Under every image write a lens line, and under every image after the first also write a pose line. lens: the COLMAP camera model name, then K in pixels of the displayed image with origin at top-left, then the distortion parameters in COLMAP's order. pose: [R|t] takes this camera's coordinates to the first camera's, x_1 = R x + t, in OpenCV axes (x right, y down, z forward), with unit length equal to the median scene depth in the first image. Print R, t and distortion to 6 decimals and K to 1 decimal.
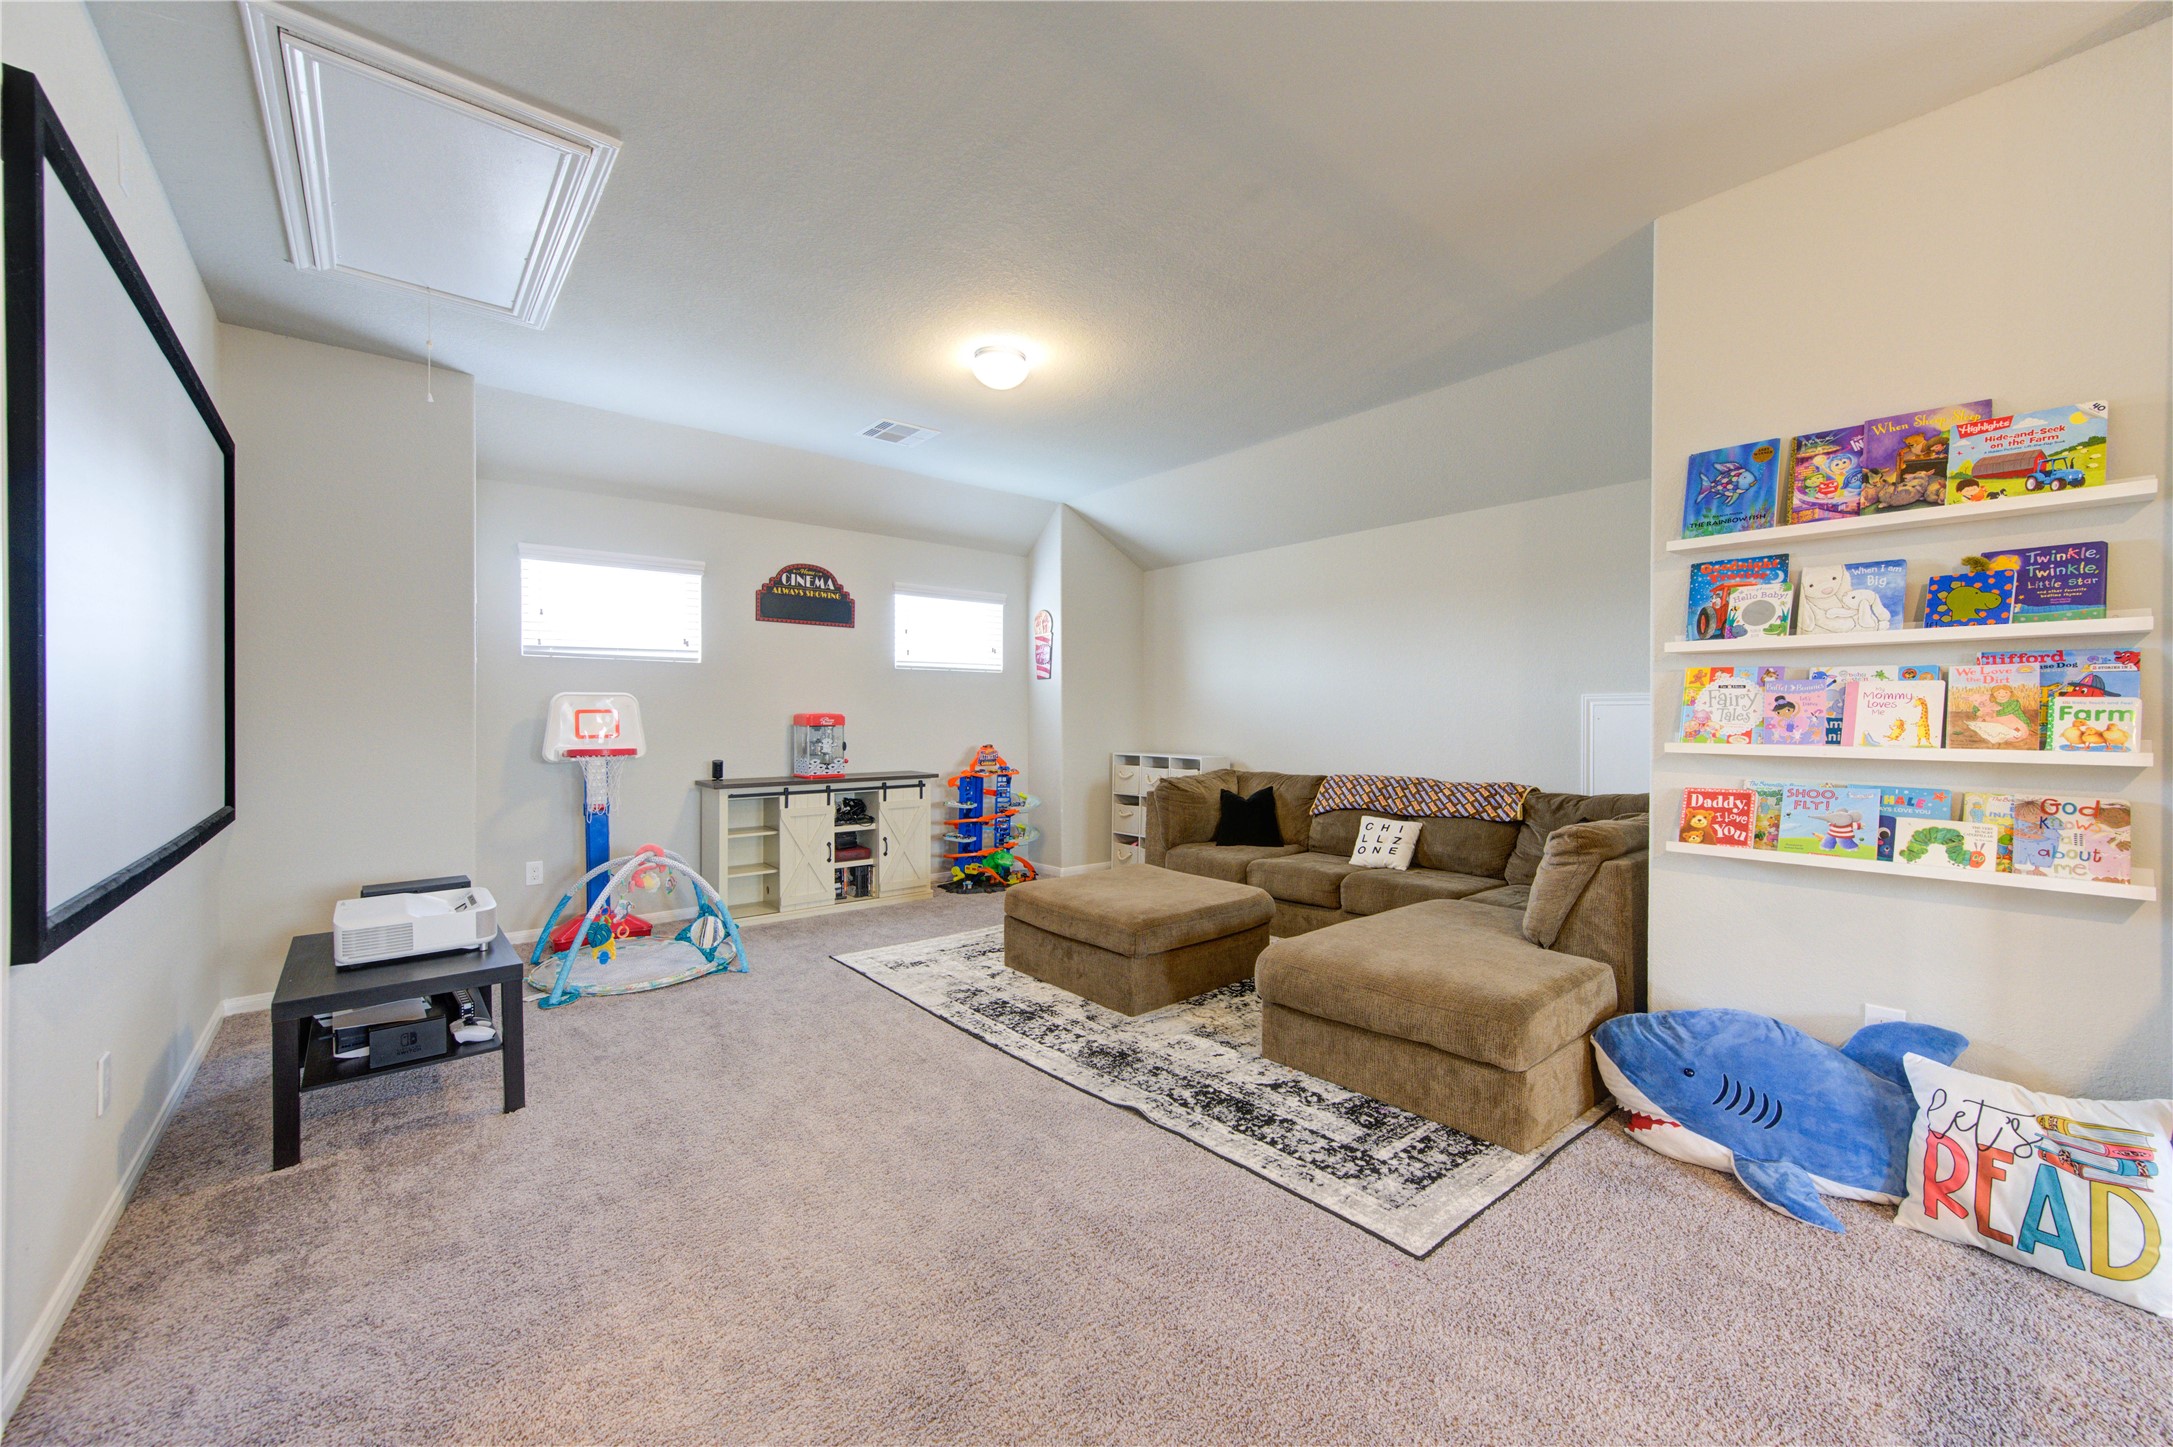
lens RADIAL K [[849.9, 0, 1114.9], [0, 849.9, 715.4], [0, 0, 1]] dist [0.001378, 0.001252]
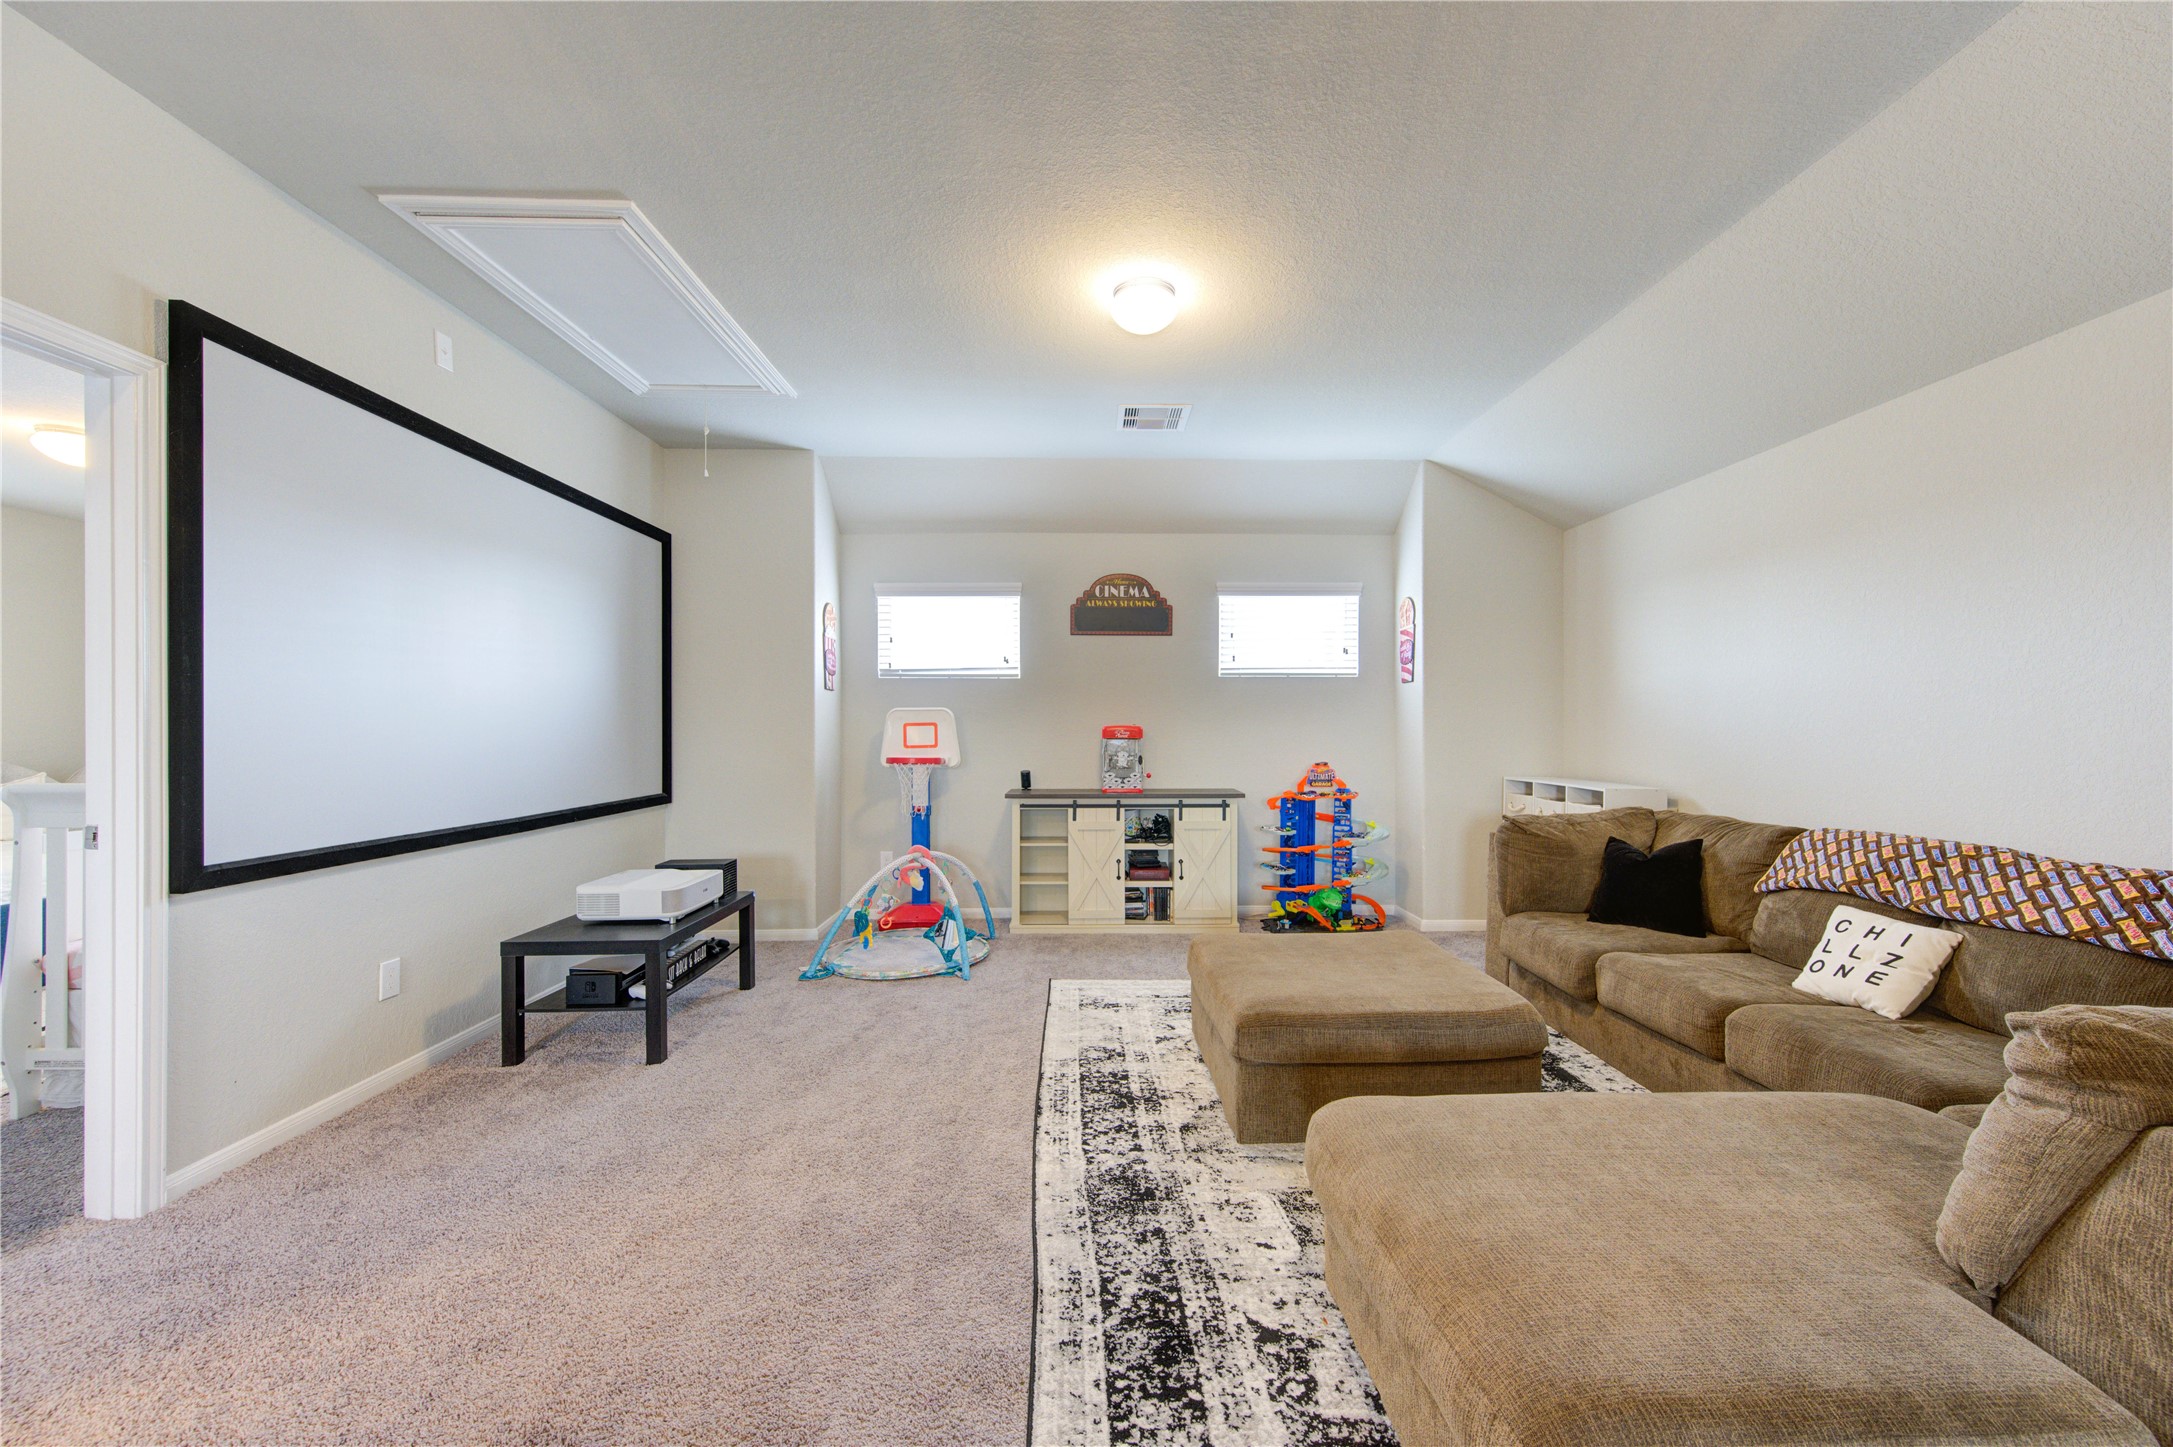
lens RADIAL K [[849.9, 0, 1083.8], [0, 849.9, 726.1], [0, 0, 1]] dist [0.001378, 0.001252]
pose [[0.773332, -0.002400, -0.633996, 0.266885], [0.001135, 0.999996, -0.002401, 0.000443], [0.634000, 0.001137, 0.773332, 0.250727]]
